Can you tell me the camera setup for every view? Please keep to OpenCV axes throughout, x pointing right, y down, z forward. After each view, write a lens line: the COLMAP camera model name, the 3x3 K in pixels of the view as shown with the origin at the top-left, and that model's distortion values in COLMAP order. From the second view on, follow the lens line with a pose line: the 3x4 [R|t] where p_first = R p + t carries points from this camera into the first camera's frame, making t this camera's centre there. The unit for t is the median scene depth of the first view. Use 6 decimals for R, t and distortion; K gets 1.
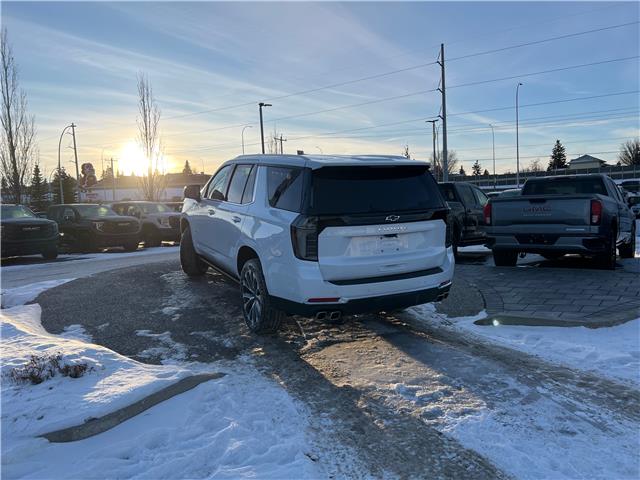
lens RADIAL K [[477.1, 0, 321.6], [0, 477.1, 239.9], [0, 0, 1]] dist [0.044642, -0.036273]
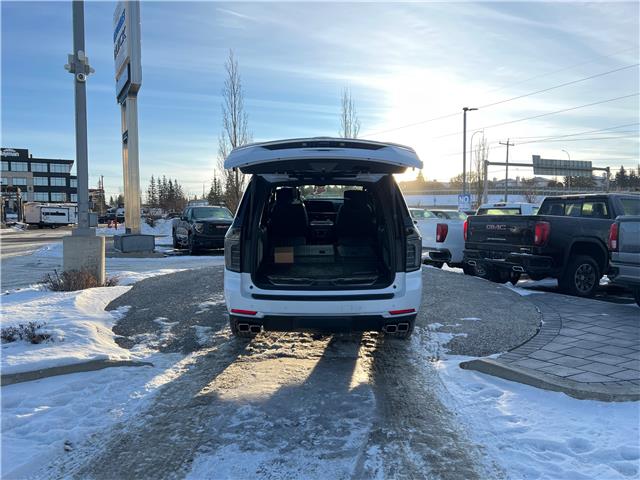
lens RADIAL K [[477.1, 0, 318.2], [0, 477.1, 241.1], [0, 0, 1]] dist [0.044642, -0.036273]
pose [[0.883147, 0.063769, -0.464742, 0.576433], [-0.069555, 0.997567, 0.004705, -0.032915], [0.463912, 0.028170, 0.885434, 0.173062]]
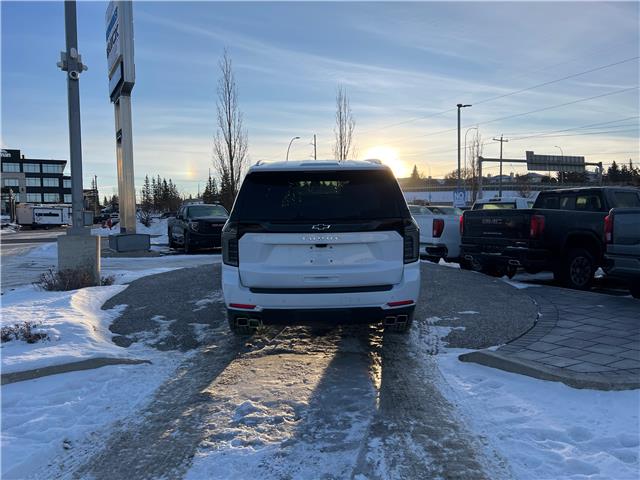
lens RADIAL K [[477.1, 0, 321.8], [0, 477.1, 238.8], [0, 0, 1]] dist [0.044642, -0.036273]
pose [[0.891064, 0.052560, -0.450825, 0.572459], [-0.057320, 0.998351, 0.003100, -0.025736], [0.450244, 0.023079, 0.892607, 0.172606]]
